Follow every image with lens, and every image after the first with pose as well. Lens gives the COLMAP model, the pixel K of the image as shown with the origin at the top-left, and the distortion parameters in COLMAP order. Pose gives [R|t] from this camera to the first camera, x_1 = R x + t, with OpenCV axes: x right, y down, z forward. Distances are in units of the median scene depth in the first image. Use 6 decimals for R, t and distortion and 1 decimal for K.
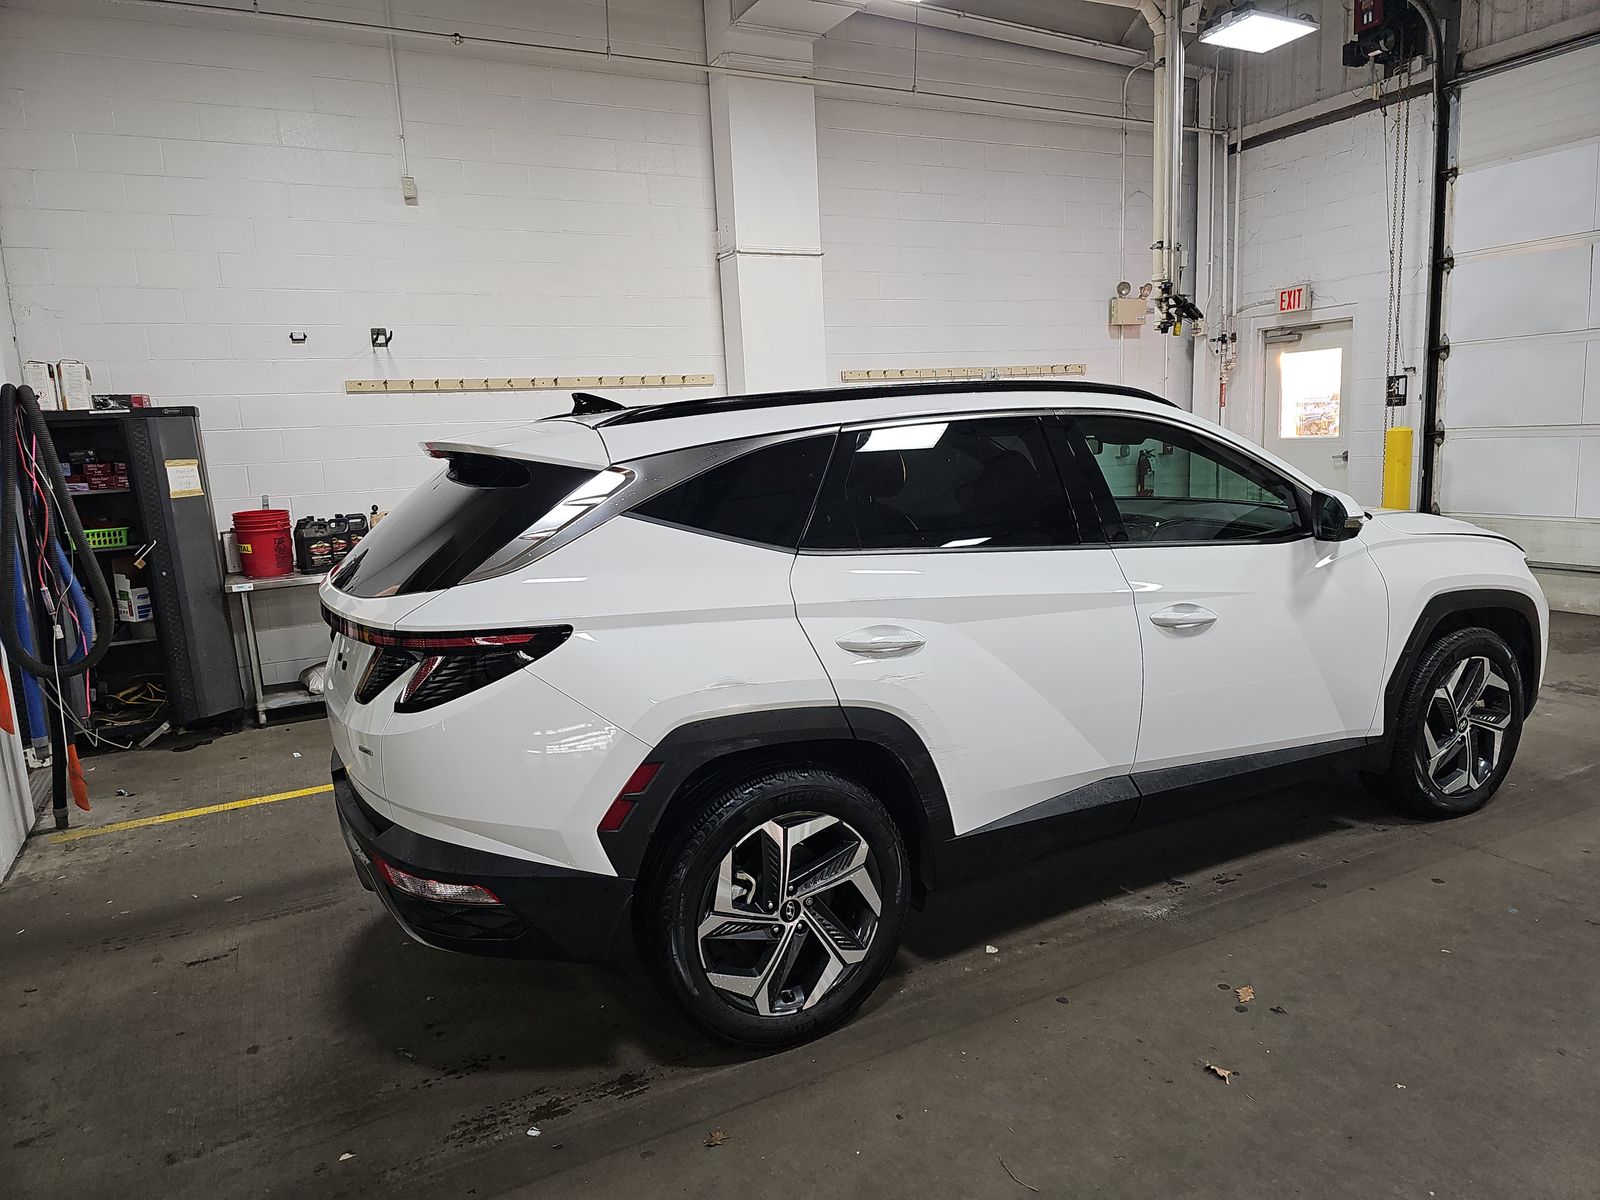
lens RADIAL K [[1045.2, 0, 807.3], [0, 1045.2, 601.1], [0, 0, 1]] dist [0.048931, -0.048300]
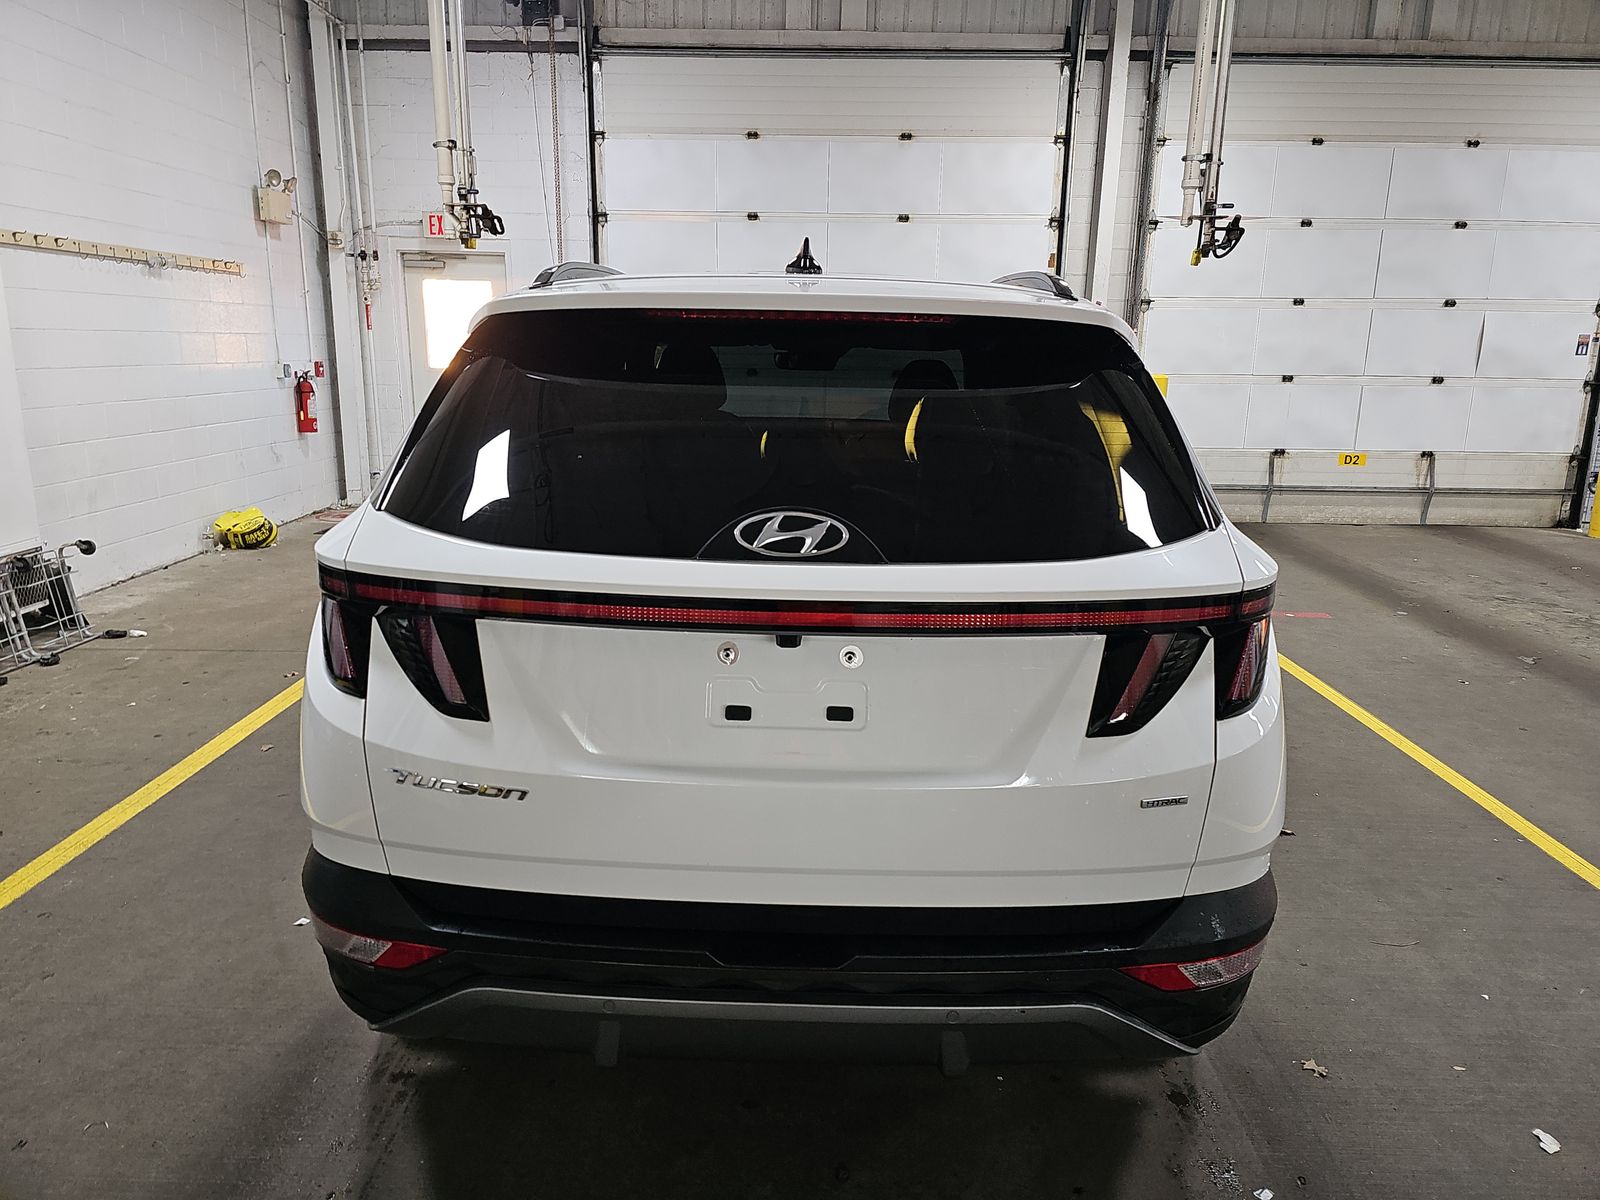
lens RADIAL K [[1042.9, 0, 794.6], [0, 1042.9, 590.0], [0, 0, 1]] dist [0.054379, -0.055685]
pose [[0.471957, -0.144389, 0.869717, -0.418490], [0.103756, 0.988739, 0.107844, -0.028705], [-0.875495, 0.039341, 0.481624, 0.359625]]
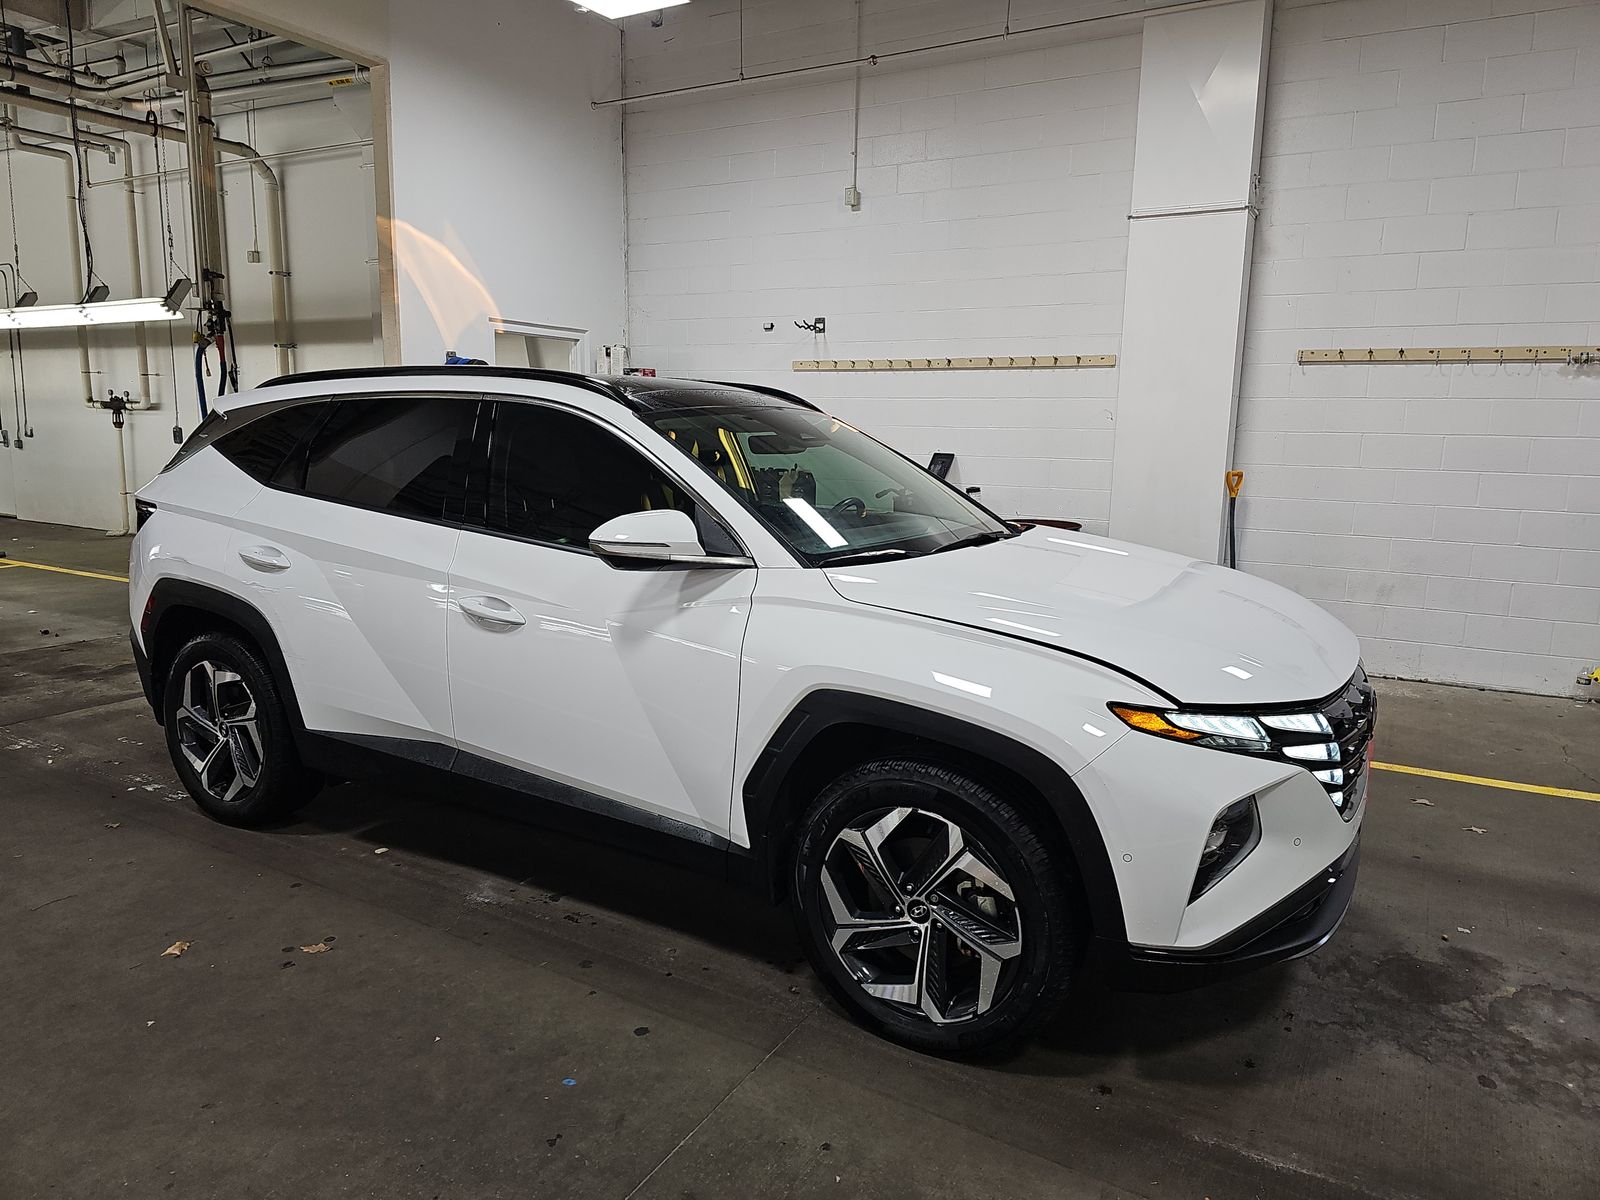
lens RADIAL K [[1042.9, 0, 794.6], [0, 1042.9, 590.0], [0, 0, 1]] dist [0.054379, -0.055685]
pose [[0.540329, 0.191666, -0.819335, 0.676157], [-0.182103, 0.977273, 0.108520, -0.083631], [0.821513, 0.090567, 0.562951, 0.351281]]
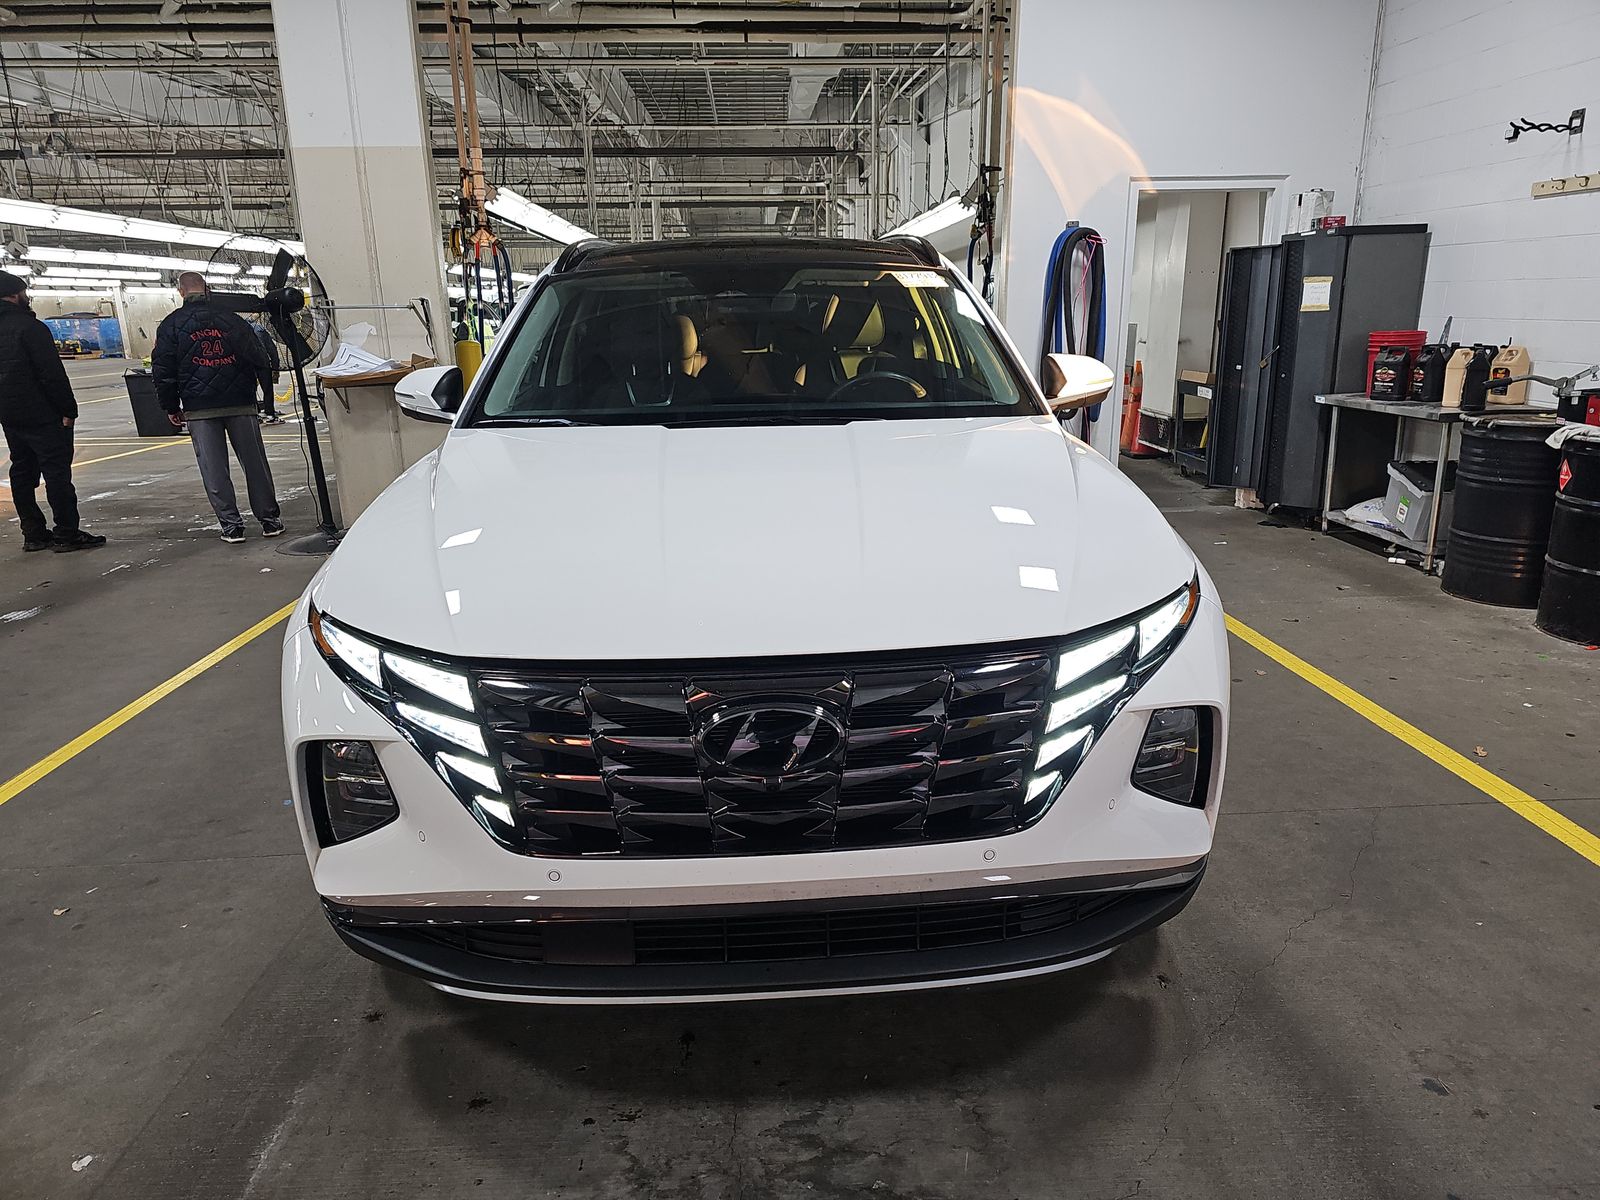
lens RADIAL K [[1045.2, 0, 807.3], [0, 1045.2, 601.1], [0, 0, 1]] dist [0.048931, -0.048300]
pose [[-0.399811, 0.299104, -0.866423, 0.661147], [-0.115883, 0.921180, 0.371481, -0.158965], [0.909243, 0.248926, -0.333637, 0.898263]]
